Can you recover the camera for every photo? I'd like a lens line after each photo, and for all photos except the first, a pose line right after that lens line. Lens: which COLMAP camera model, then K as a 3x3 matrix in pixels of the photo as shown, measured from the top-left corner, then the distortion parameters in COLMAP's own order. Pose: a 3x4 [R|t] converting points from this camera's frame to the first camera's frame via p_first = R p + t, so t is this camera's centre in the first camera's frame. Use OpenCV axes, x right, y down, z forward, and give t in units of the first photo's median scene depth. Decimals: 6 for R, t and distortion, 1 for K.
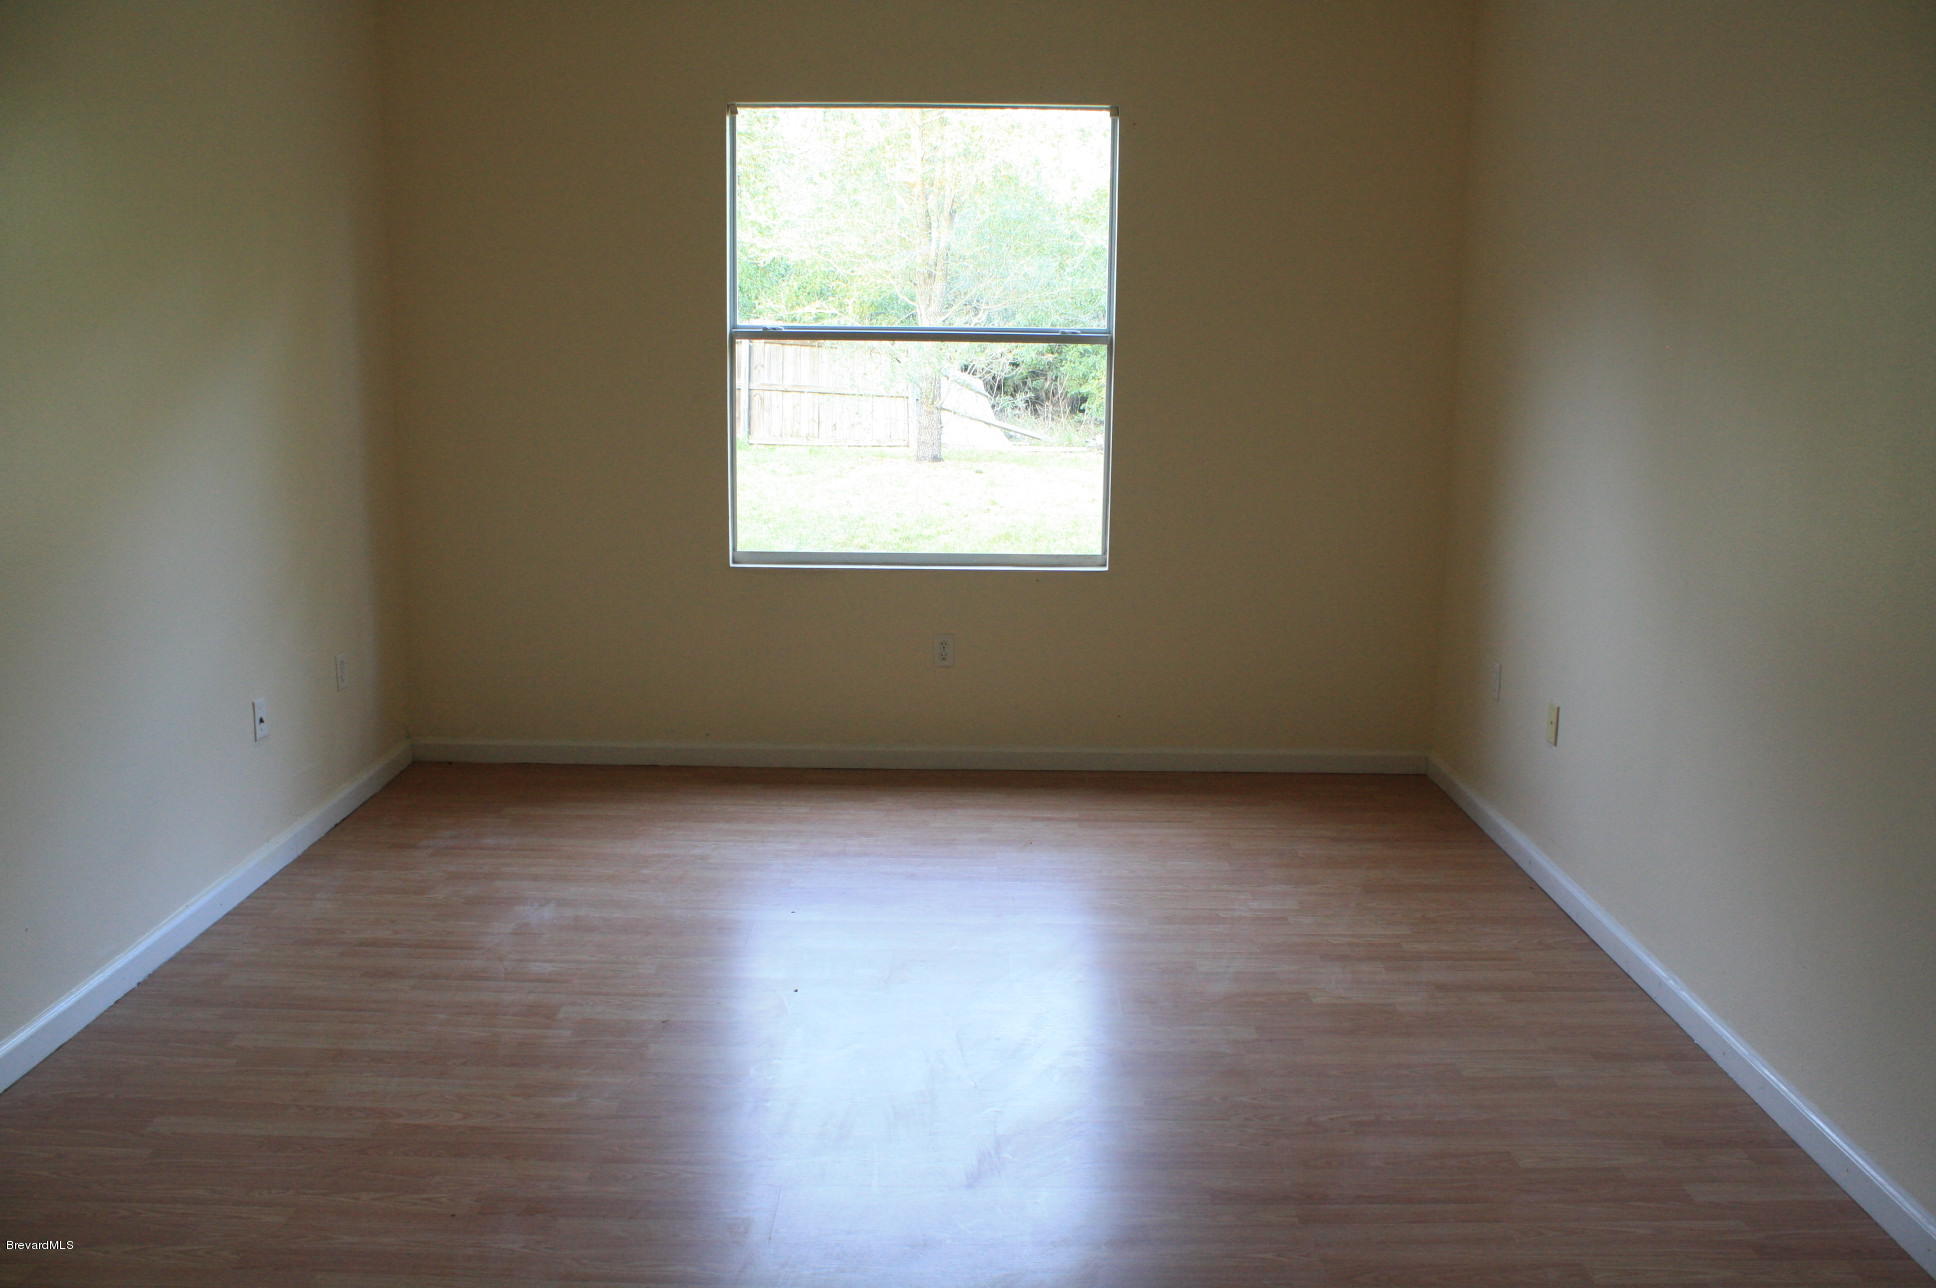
lens RADIAL K [[1625.4, 0, 968.0], [0, 1625.4, 644.0], [0, 0, 1]] dist [-0.171036, 0.157212]
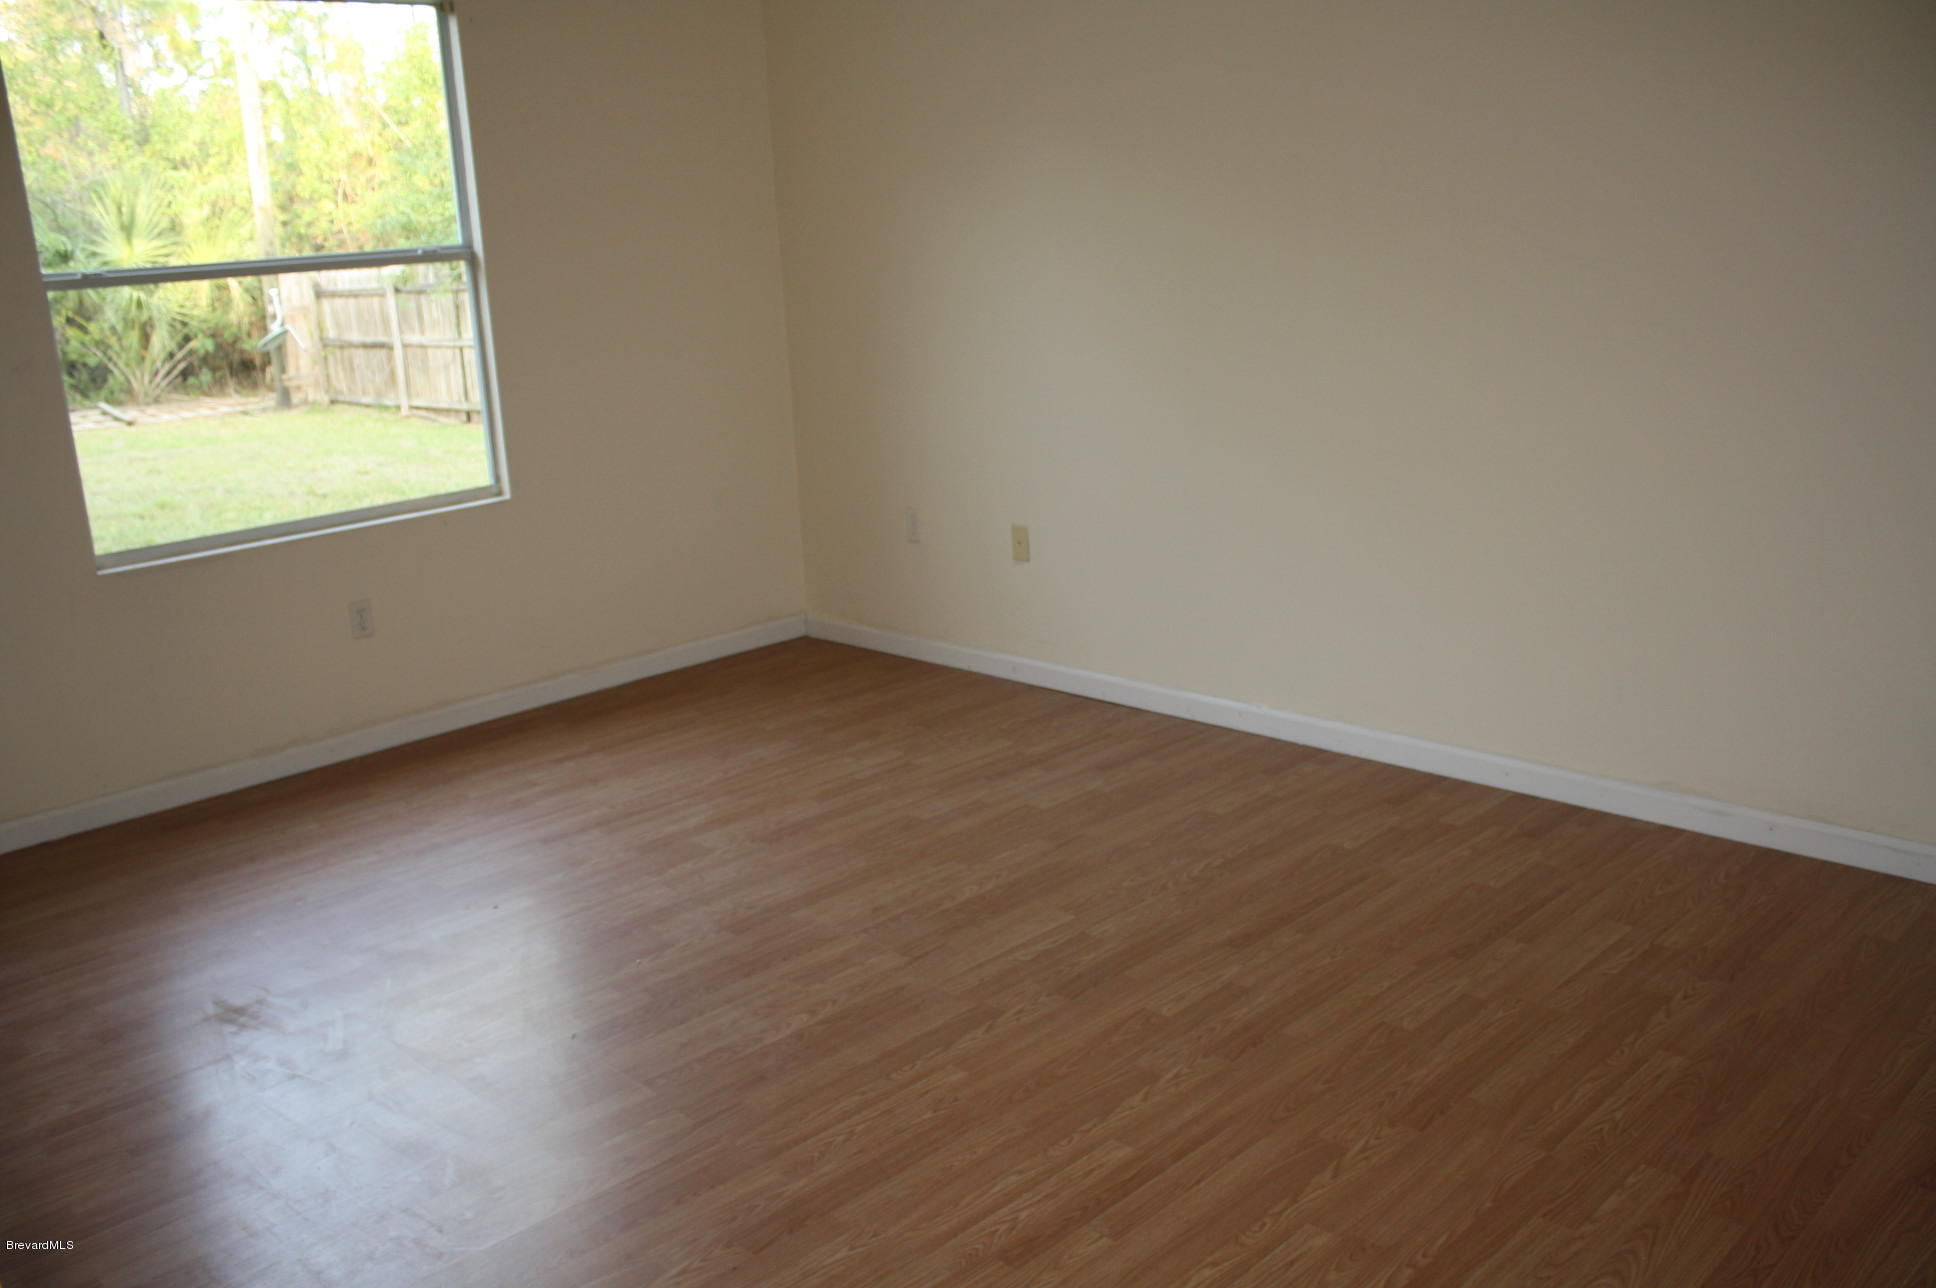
lens RADIAL K [[1625.4, 0, 968.0], [0, 1625.4, 644.0], [0, 0, 1]] dist [-0.171036, 0.157212]
pose [[0.723903, -0.226573, 0.651636, -0.384531], [0.203508, 0.972634, 0.112106, -0.014562], [-0.659204, 0.051459, 0.750202, 0.146820]]
